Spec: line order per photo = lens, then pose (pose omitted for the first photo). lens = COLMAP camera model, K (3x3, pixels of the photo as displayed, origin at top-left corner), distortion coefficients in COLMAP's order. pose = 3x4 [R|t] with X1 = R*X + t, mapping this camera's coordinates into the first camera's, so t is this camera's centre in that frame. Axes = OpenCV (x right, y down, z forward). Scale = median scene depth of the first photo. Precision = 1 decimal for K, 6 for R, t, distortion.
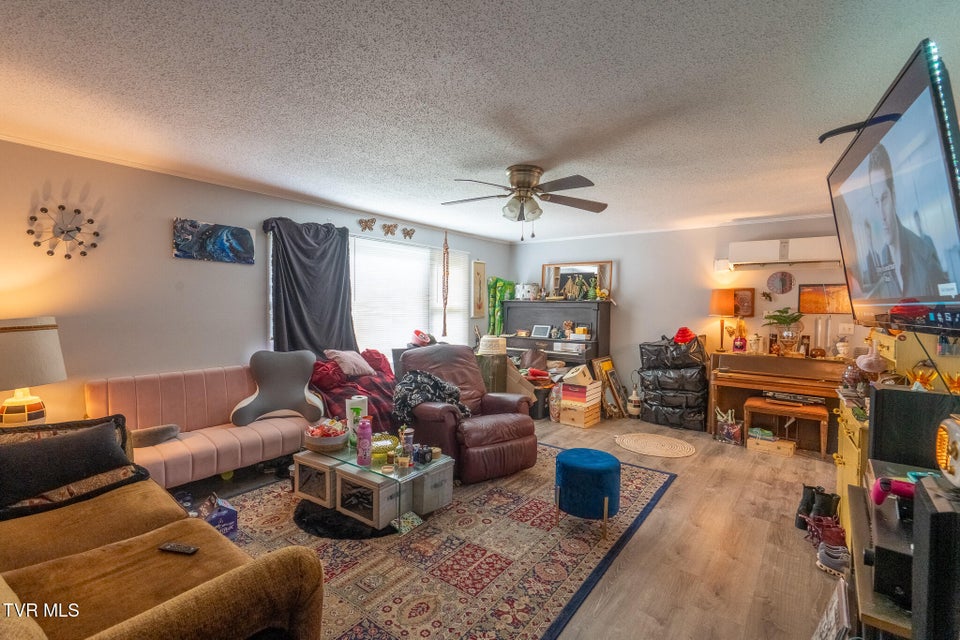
lens RADIAL K [[431.3, 0, 480.1], [0, 431.3, 313.5], [0, 0, 1]] dist [-0.002970, 0.000053]
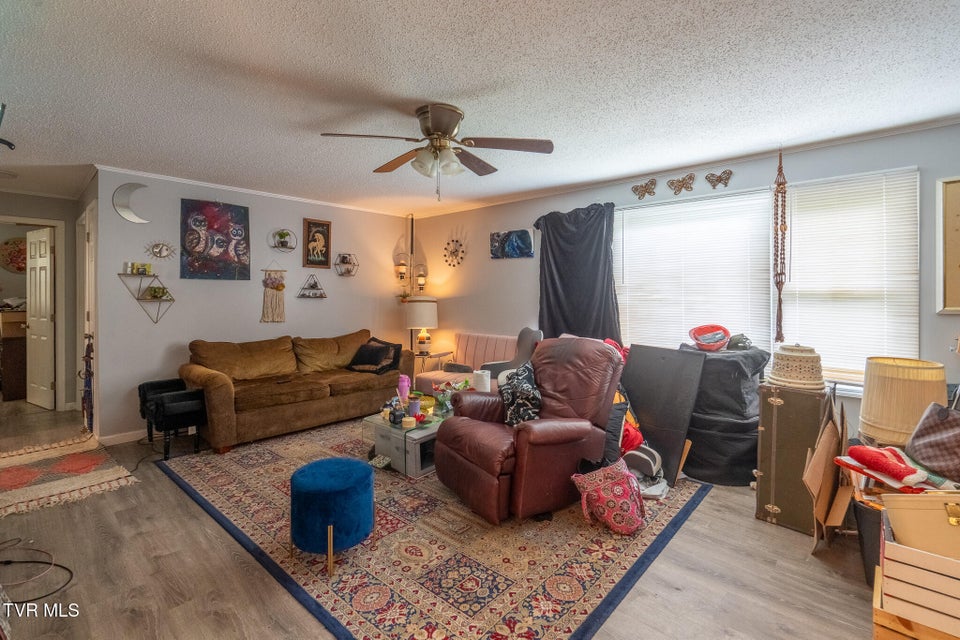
lens RADIAL K [[449.6, 0, 475.4], [0, 449.6, 283.6], [0, 0, 1]] dist [0.000320, 0.000290]
pose [[-0.096176, -0.032941, -0.994819, 0.837034], [-0.020623, 0.999304, -0.031095, 0.006938], [0.995151, 0.017525, -0.096788, 1.049587]]
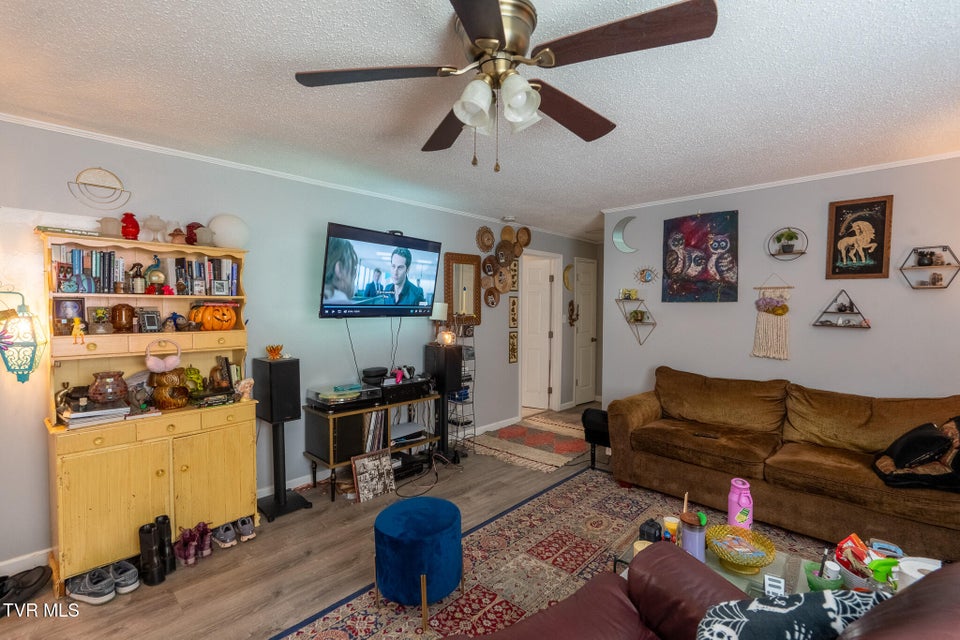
lens RADIAL K [[434.2, 0, 477.1], [0, 434.2, 321.0], [0, 0, 1]] dist [-0.003110, 0.000614]
pose [[-0.993158, -0.019110, 0.115203, 0.055658], [-0.013688, 0.998769, 0.047669, -0.026756], [-0.115972, 0.045766, -0.992198, 1.346377]]
